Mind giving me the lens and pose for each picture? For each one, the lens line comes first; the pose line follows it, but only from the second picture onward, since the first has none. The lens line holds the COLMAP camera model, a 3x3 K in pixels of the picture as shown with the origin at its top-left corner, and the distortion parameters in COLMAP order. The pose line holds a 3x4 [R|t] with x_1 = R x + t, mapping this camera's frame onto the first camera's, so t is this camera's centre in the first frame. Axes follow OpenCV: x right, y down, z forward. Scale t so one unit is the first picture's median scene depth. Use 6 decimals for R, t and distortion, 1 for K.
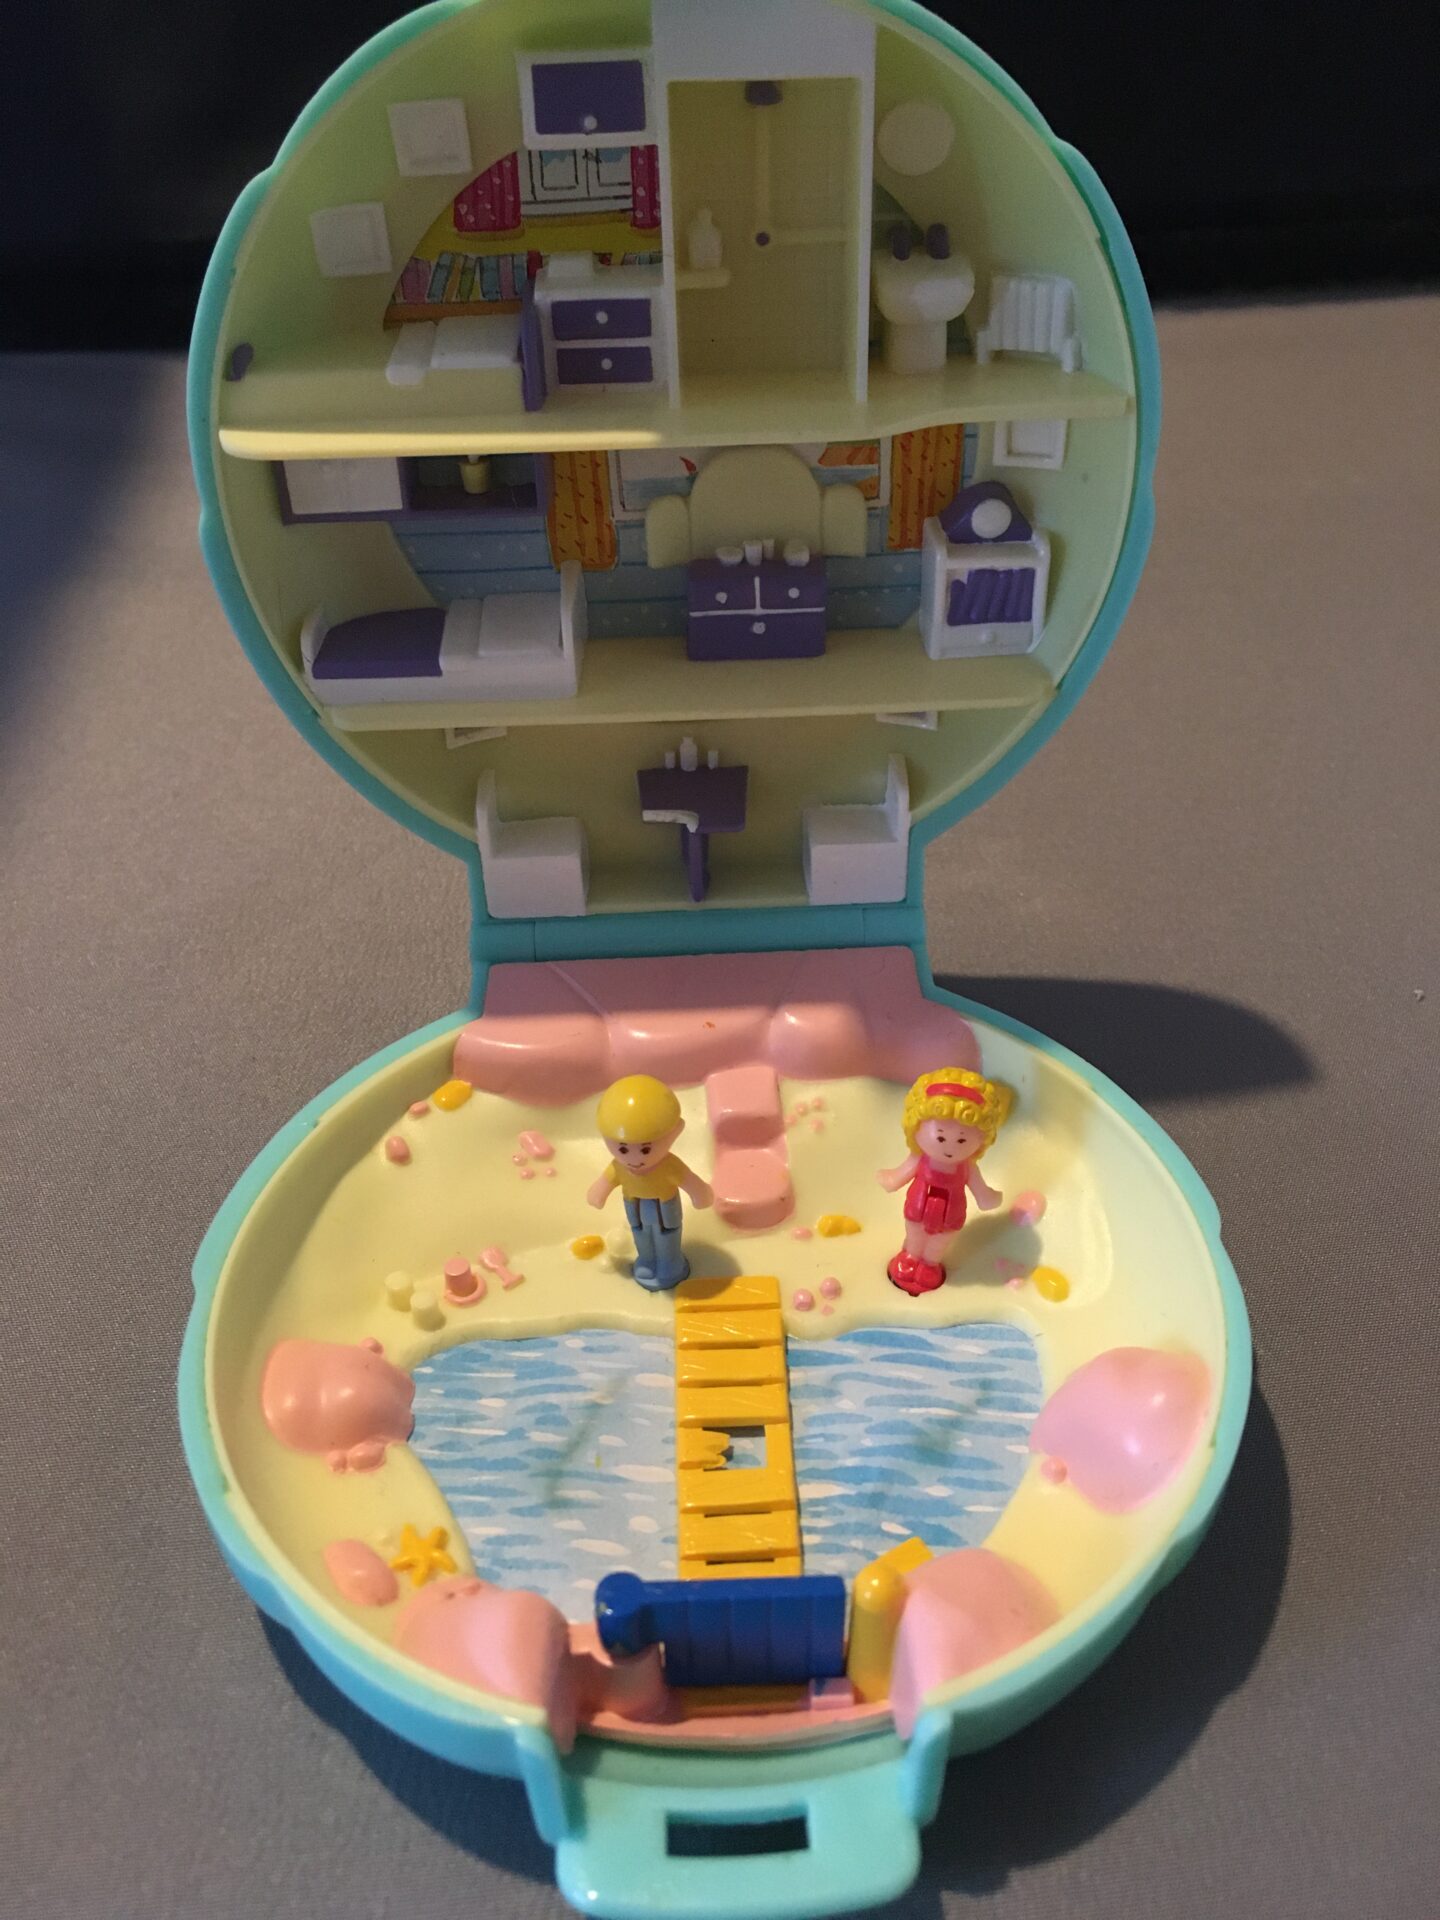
lens RADIAL K [[1760.3, 0, 732.1], [0, 1760.3, 929.0], [0, 0, 1]] dist [0.074001, -0.148696]
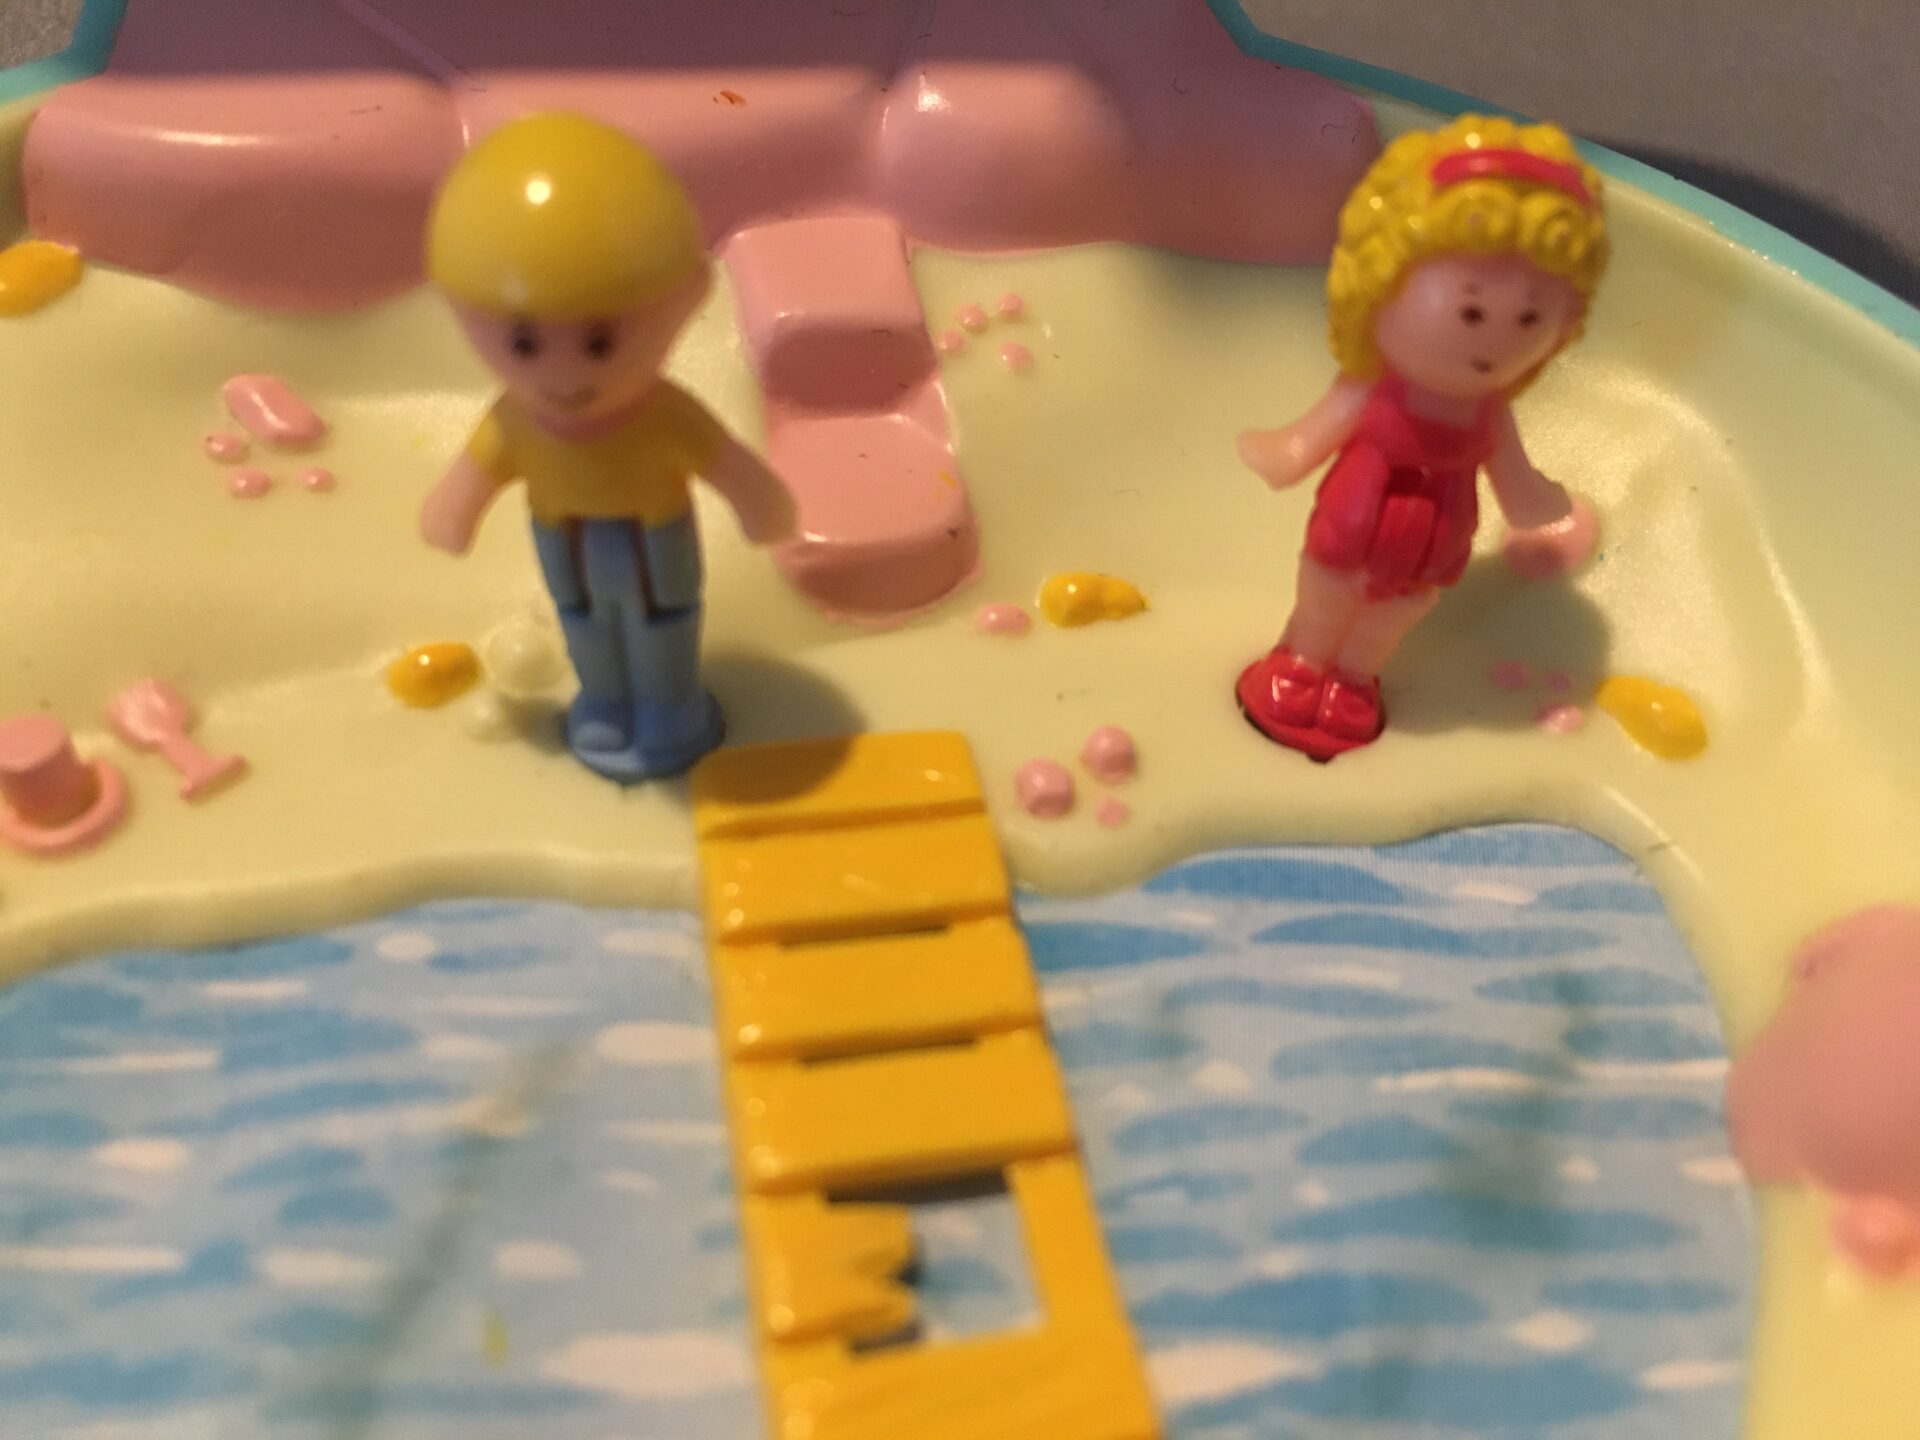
lens RADIAL K [[1760.3, 0, 960.0], [0, 1760.3, 720.0], [0, 0, 1]] dist [0.074001, -0.148696]
pose [[0.981621, -0.042971, 0.185941, -0.046165], [0.007797, 0.982537, 0.185904, 0.129654], [-0.190682, -0.181037, 0.964814, 0.661918]]
